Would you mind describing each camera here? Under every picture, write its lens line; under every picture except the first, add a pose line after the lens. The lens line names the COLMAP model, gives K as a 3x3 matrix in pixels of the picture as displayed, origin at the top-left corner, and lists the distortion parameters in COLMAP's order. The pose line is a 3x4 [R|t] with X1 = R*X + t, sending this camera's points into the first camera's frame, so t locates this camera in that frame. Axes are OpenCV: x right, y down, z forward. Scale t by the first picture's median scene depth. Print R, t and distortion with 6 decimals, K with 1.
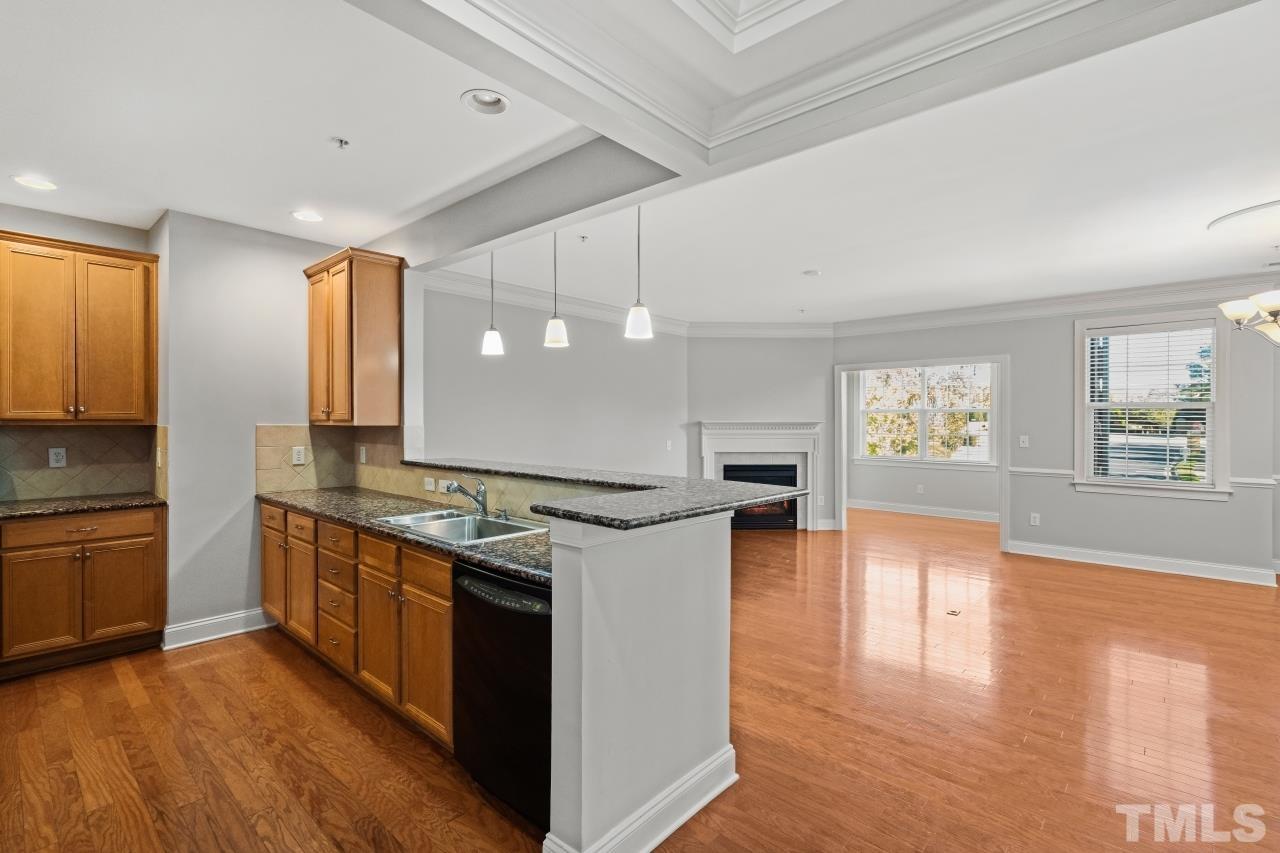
lens RADIAL K [[581.0, 0, 641.6], [0, 581.0, 417.5], [0, 0, 1]] dist [0.004118, 0.000647]
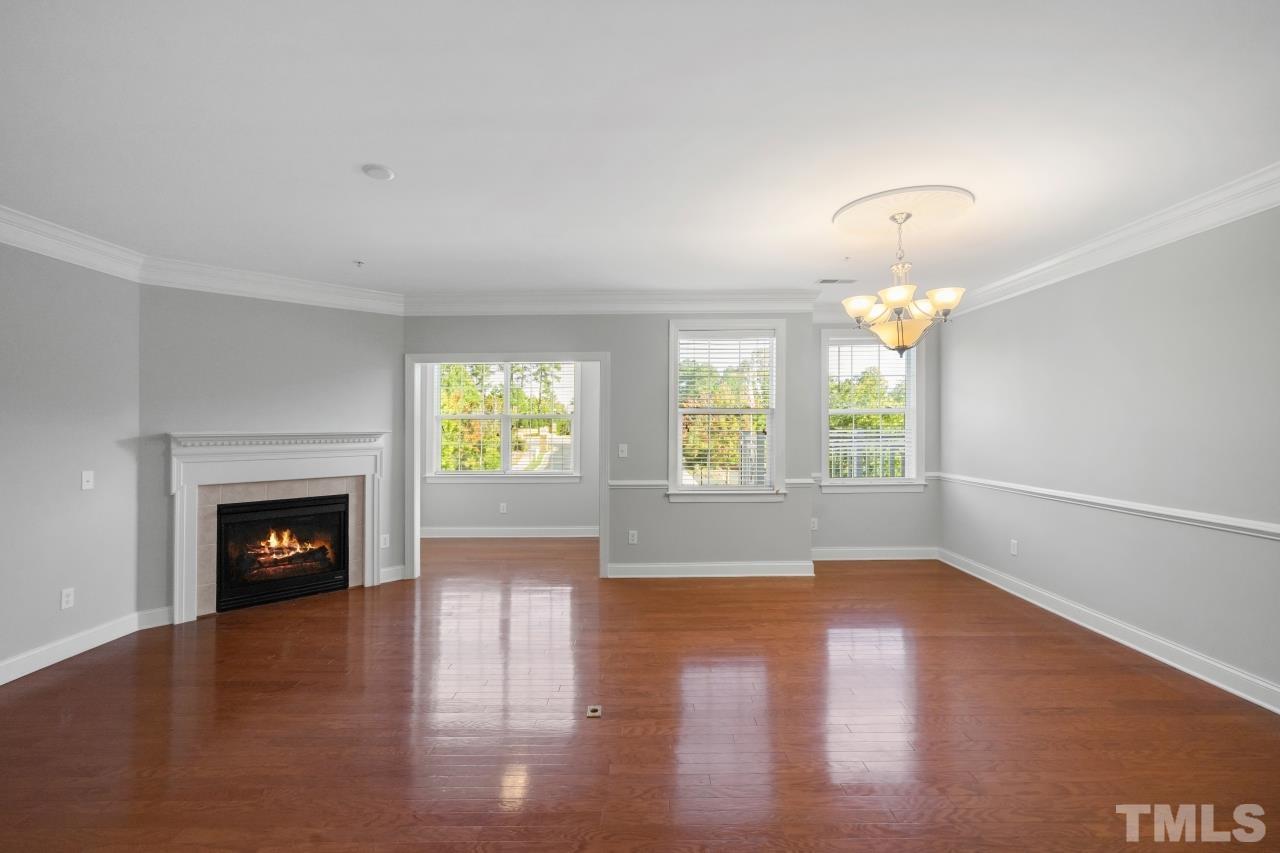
lens RADIAL K [[581.0, 0, 641.6], [0, 581.0, 417.5], [0, 0, 1]] dist [0.004118, 0.000647]
pose [[0.749680, 0.002907, 0.661794, 0.070436], [0.005935, 0.999921, -0.011115, -0.000131], [-0.661774, 0.012261, 0.749603, 0.249231]]
